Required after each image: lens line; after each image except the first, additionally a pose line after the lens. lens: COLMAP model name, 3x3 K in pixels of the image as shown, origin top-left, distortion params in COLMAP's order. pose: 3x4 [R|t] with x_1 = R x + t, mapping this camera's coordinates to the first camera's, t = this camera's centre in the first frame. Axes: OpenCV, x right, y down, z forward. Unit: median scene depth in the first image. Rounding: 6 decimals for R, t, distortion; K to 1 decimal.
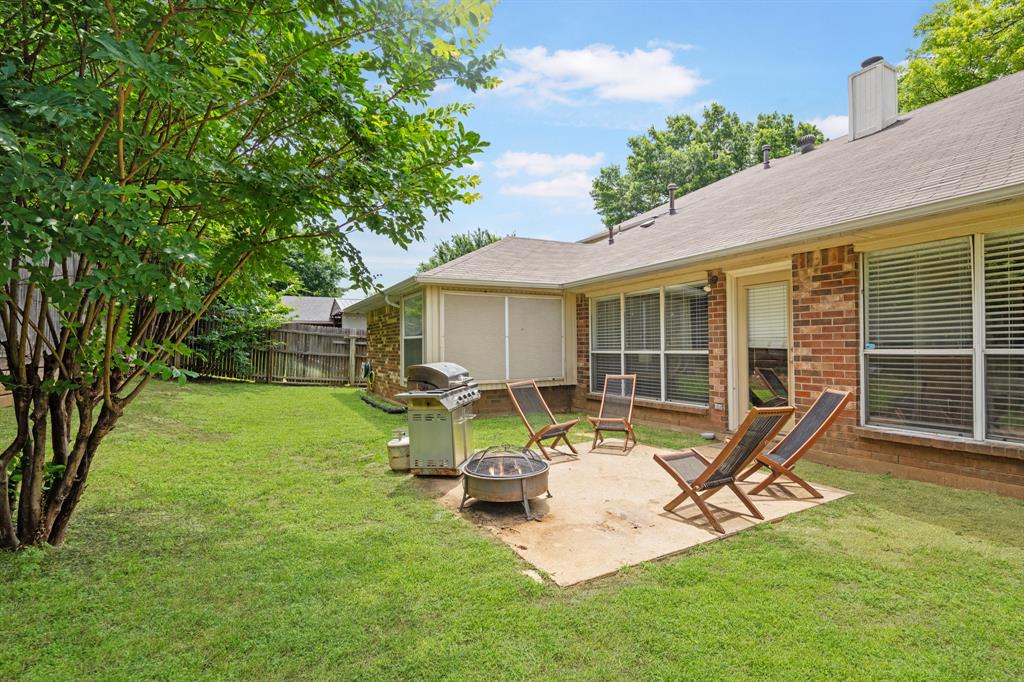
lens RADIAL K [[475.5, 0, 511.0], [0, 475.5, 341.8], [0, 0, 1]] dist [0.001899, 0.000160]
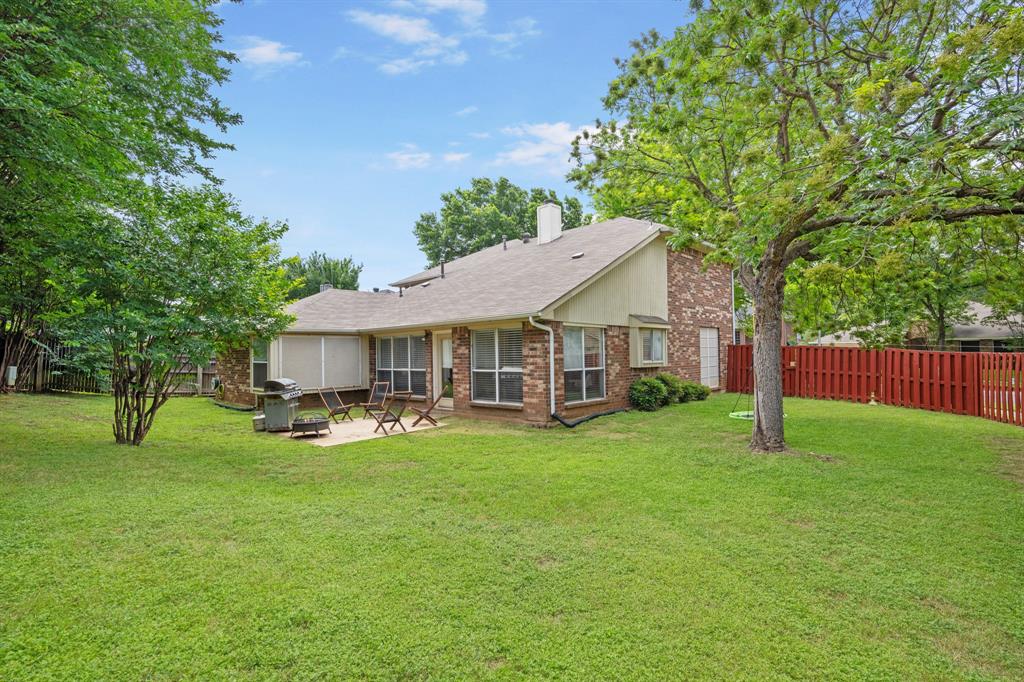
lens RADIAL K [[475.5, 0, 515.0], [0, 475.5, 352.5], [0, 0, 1]] dist [0.001899, 0.000160]
pose [[0.949193, -0.006701, 0.314622, 0.105702], [0.004412, 0.999958, 0.007986, -0.051895], [-0.314662, -0.006193, 0.949183, -0.804665]]
